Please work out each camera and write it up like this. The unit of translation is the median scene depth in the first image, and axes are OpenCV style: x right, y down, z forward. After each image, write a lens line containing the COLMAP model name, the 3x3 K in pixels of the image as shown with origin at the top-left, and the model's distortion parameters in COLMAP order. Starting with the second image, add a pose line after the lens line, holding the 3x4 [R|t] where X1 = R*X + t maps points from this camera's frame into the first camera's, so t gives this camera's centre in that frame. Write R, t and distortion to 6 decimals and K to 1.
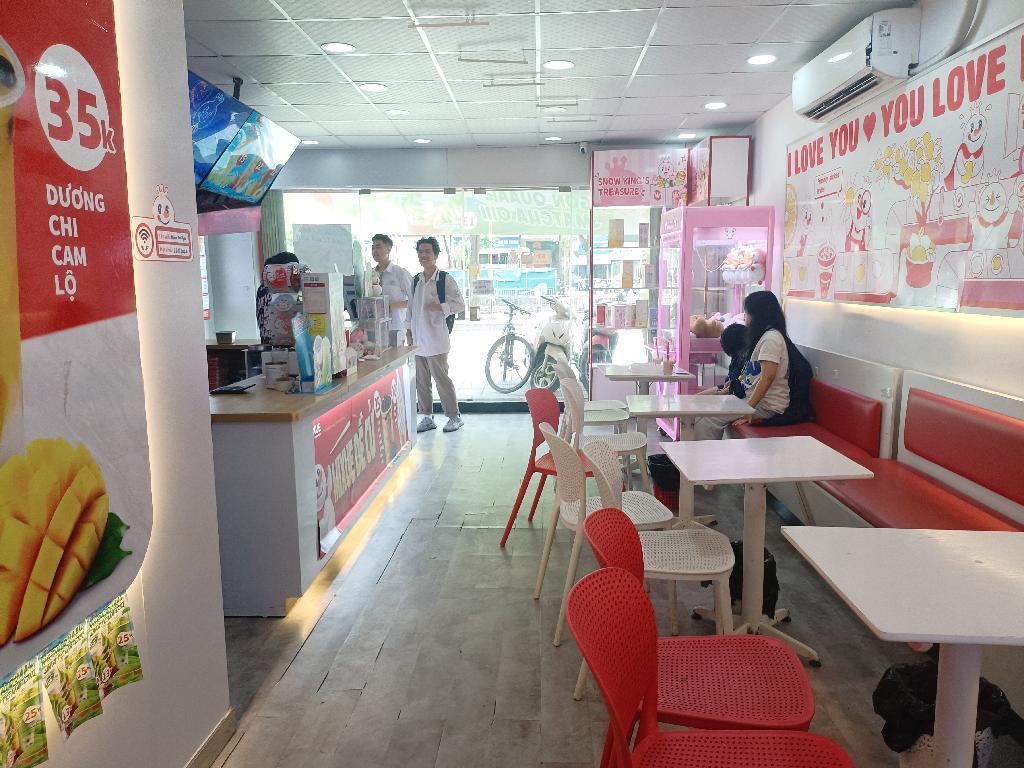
lens RADIAL K [[761.1, 0, 516.3], [0, 761.1, 388.6], [0, 0, 1]] dist [0.092970, -0.112395]
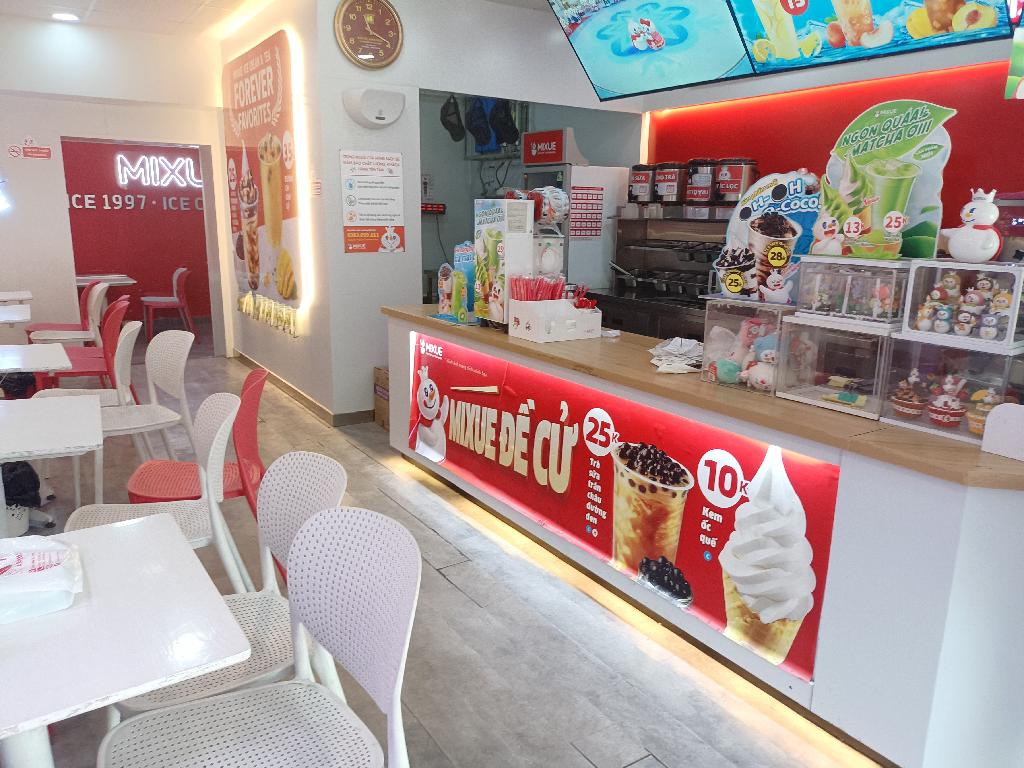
lens RADIAL K [[761.1, 0, 516.3], [0, 761.1, 388.6], [0, 0, 1]] dist [0.092970, -0.112395]
pose [[-0.822822, 0.115393, -0.556461, 0.259367], [-0.097945, 0.935722, 0.338868, -0.283029], [0.559796, 0.333330, -0.758630, 1.908652]]
